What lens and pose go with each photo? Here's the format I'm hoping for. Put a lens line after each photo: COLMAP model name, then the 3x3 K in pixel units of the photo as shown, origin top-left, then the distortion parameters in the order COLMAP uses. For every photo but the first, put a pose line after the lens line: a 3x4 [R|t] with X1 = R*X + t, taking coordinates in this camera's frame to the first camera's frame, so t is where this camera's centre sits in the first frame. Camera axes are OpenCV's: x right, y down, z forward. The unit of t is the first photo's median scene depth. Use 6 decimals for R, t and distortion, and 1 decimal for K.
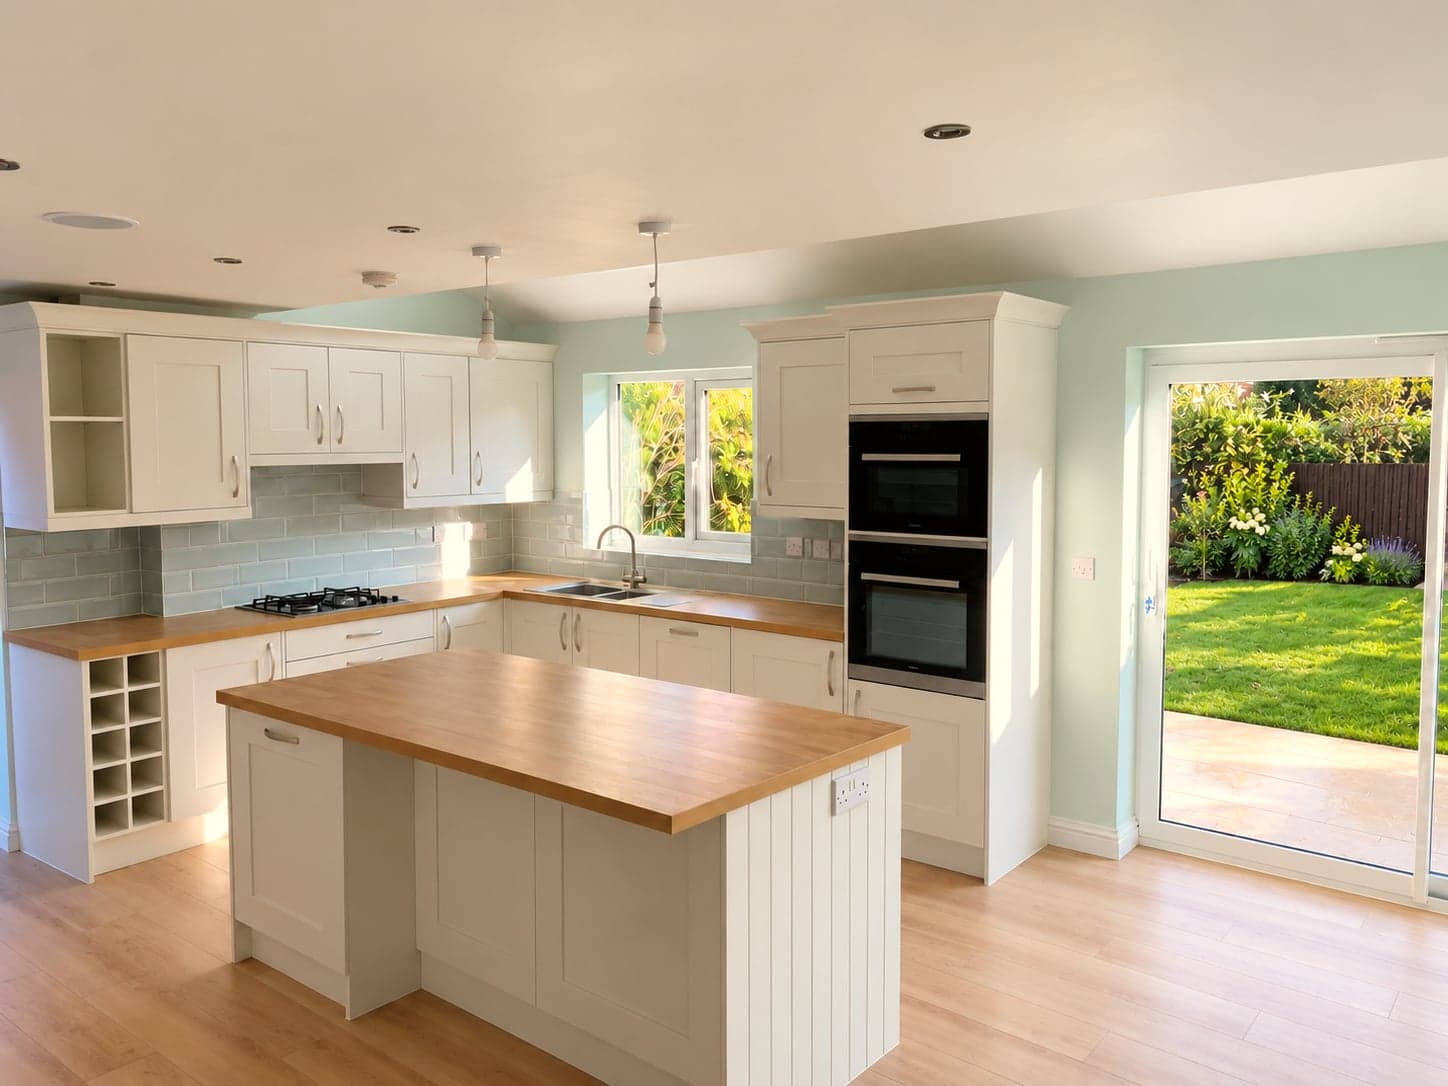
lens RADIAL K [[1117.9, 0, 720.1], [0, 1117.9, 533.2], [0, 0, 1]] dist [0.011273, -0.003167]
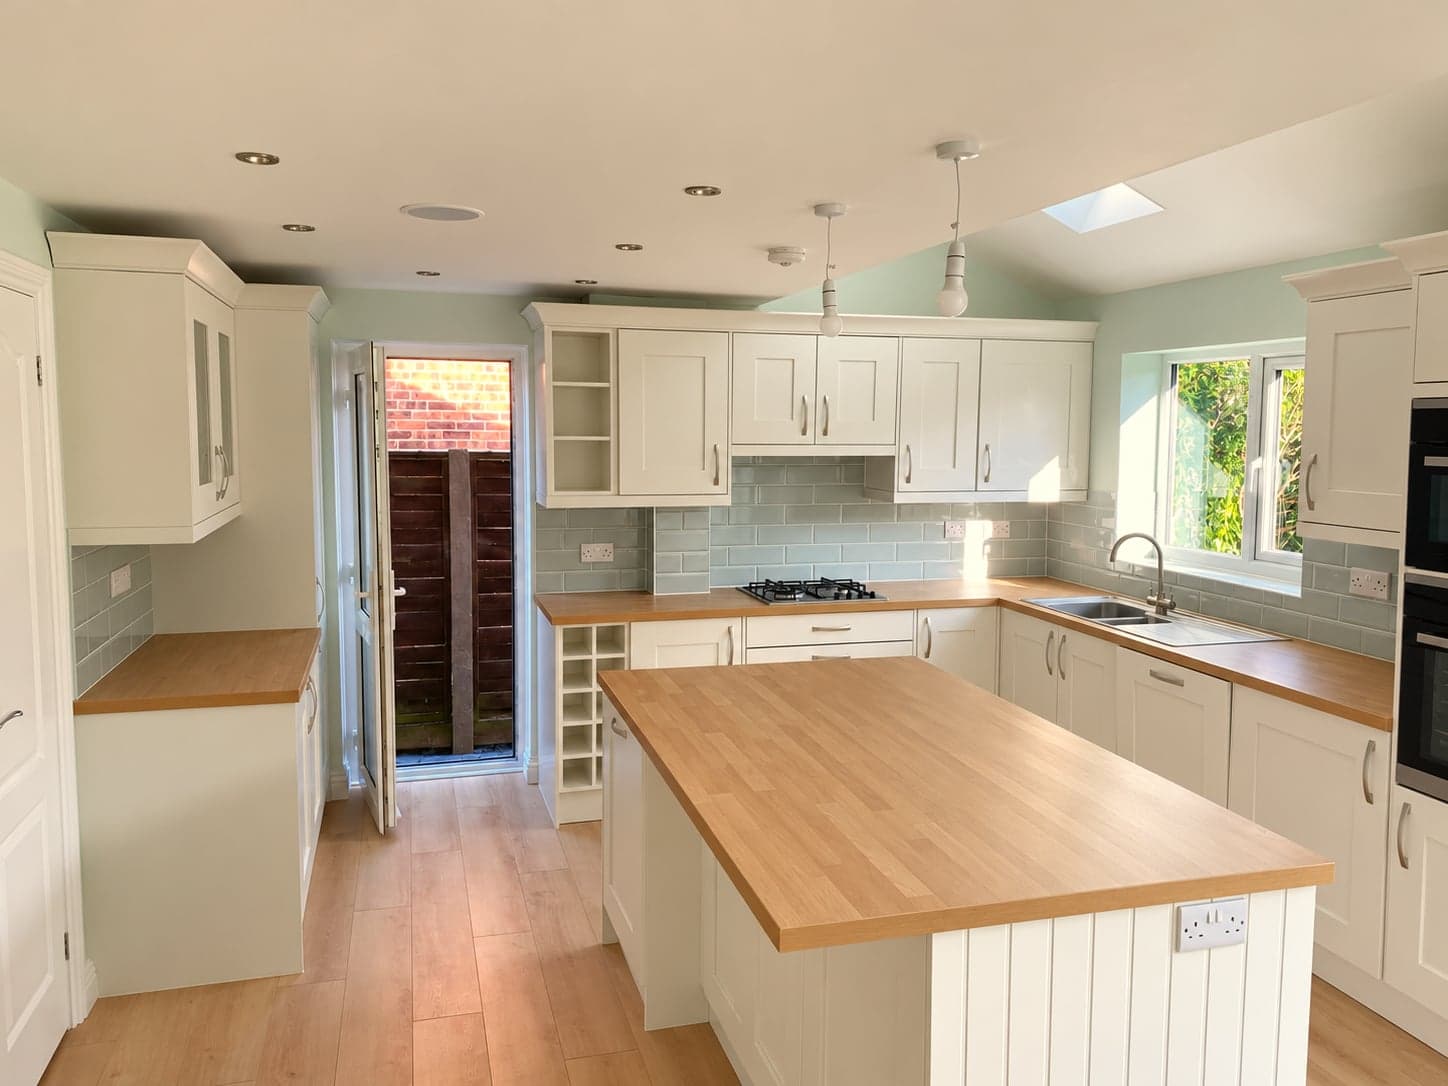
lens RADIAL K [[1079.8, 0, 725.7], [0, 1079.8, 536.5], [0, 0, 1]] dist [0.173765, -0.174404]
pose [[0.820766, 0.068390, -0.567156, 0.132351], [-0.061104, 0.997622, 0.031871, -0.014794], [0.567987, 0.008496, 0.822994, 0.159730]]
